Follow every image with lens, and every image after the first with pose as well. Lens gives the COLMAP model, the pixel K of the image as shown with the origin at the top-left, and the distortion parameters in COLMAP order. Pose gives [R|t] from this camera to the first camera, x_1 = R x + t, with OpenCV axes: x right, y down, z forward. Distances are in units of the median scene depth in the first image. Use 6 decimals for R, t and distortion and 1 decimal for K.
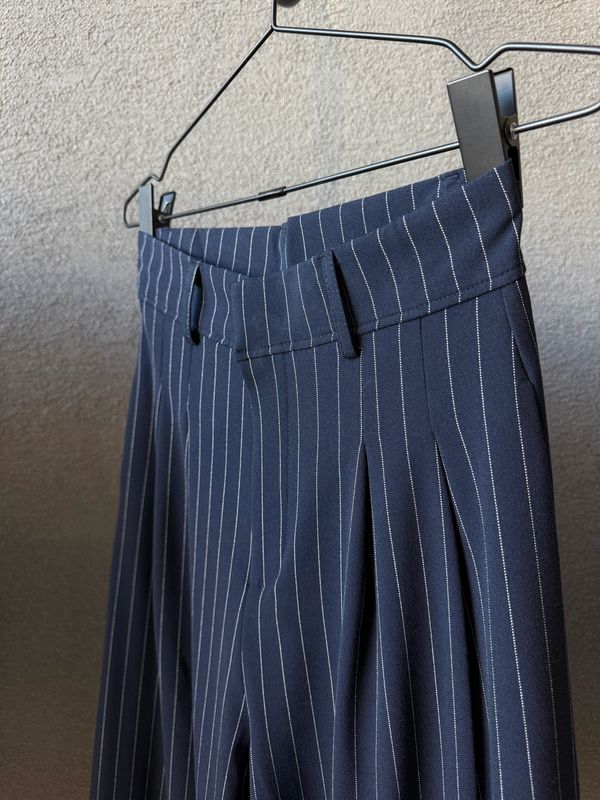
lens RADIAL K [[570.4, 0, 300.0], [0, 570.4, 400.0], [0, 0, 1]] dist [-0.009720, -0.005491]
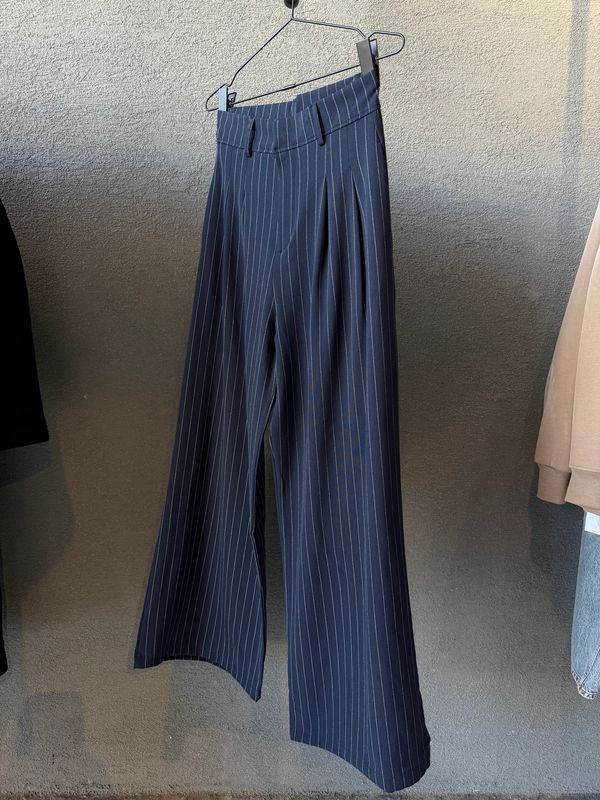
lens RADIAL K [[555.0, 0, 300.5], [0, 555.0, 397.0], [0, 0, 1]] dist [-0.003117, -0.001133]
pose [[0.994016, 0.015127, 0.108180, -0.218081], [-0.017546, 0.999616, 0.021442, 0.839715], [-0.107814, -0.023212, 0.993900, -1.287484]]
